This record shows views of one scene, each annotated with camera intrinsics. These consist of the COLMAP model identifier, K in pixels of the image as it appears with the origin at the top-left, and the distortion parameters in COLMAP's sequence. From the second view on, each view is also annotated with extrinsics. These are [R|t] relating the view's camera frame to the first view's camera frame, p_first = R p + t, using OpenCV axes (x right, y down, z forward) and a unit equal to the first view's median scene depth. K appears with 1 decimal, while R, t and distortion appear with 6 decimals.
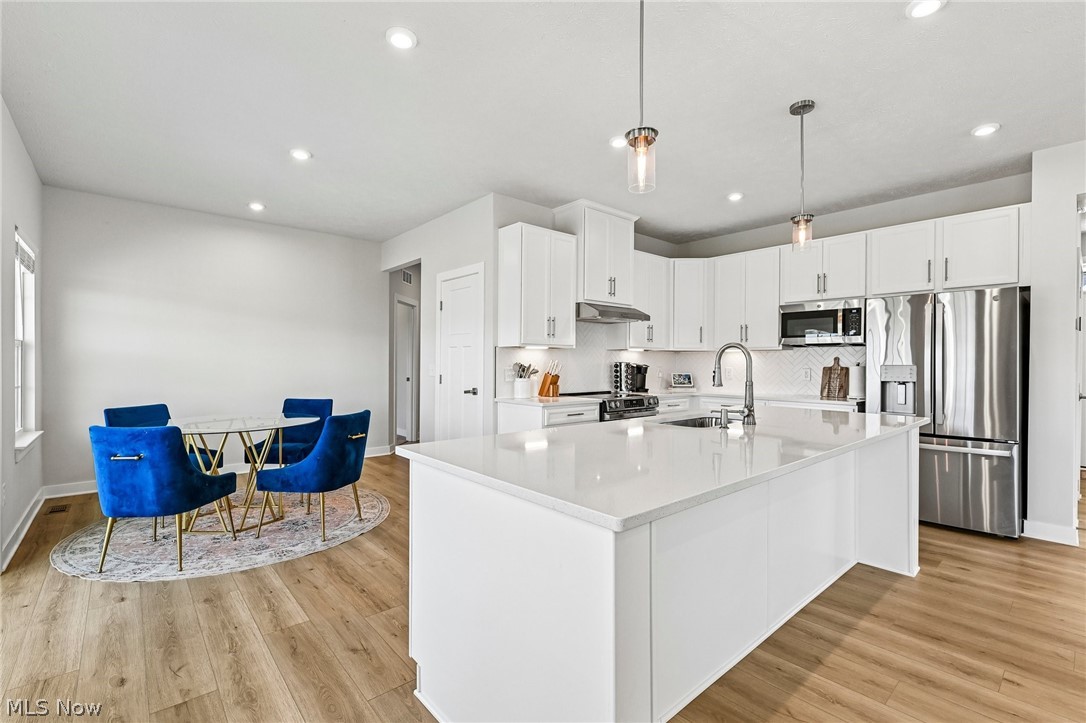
lens RADIAL K [[481.9, 0, 545.4], [0, 481.9, 363.7], [0, 0, 1]] dist [0.001266, -0.002502]
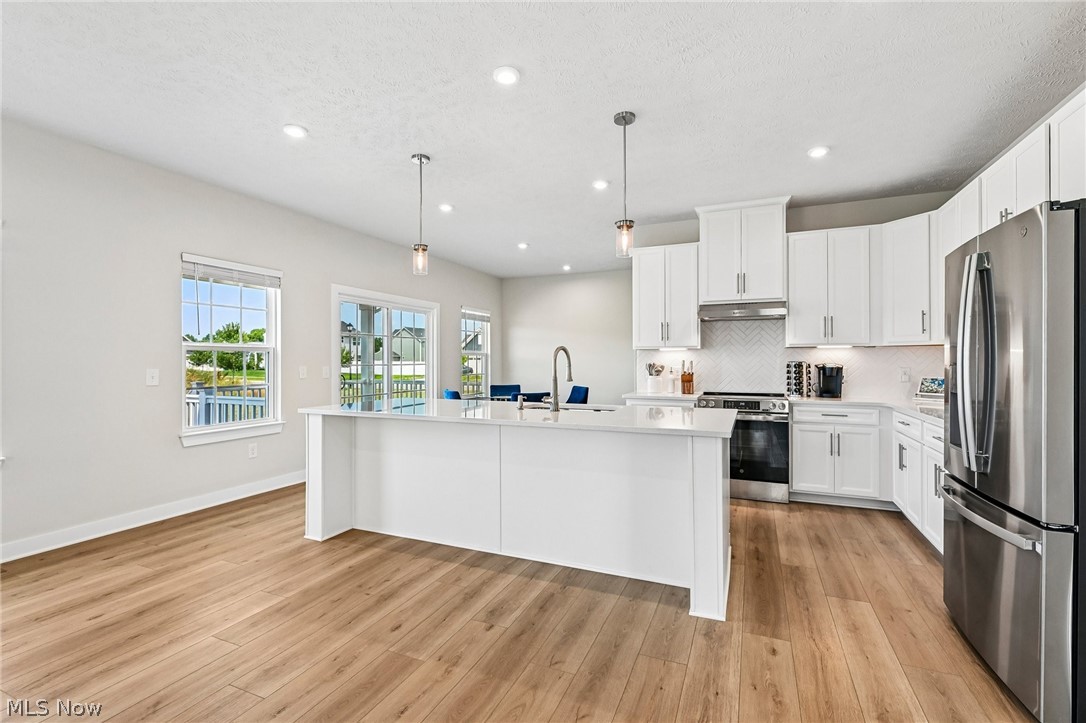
lens RADIAL K [[481.9, 0, 547.3], [0, 481.9, 358.4], [0, 0, 1]] dist [0.001266, -0.002502]
pose [[0.427678, -0.010349, -0.903872, 0.909836], [0.001448, 0.999941, -0.010764, 0.000112], [0.903930, 0.003295, 0.427668, 0.260352]]
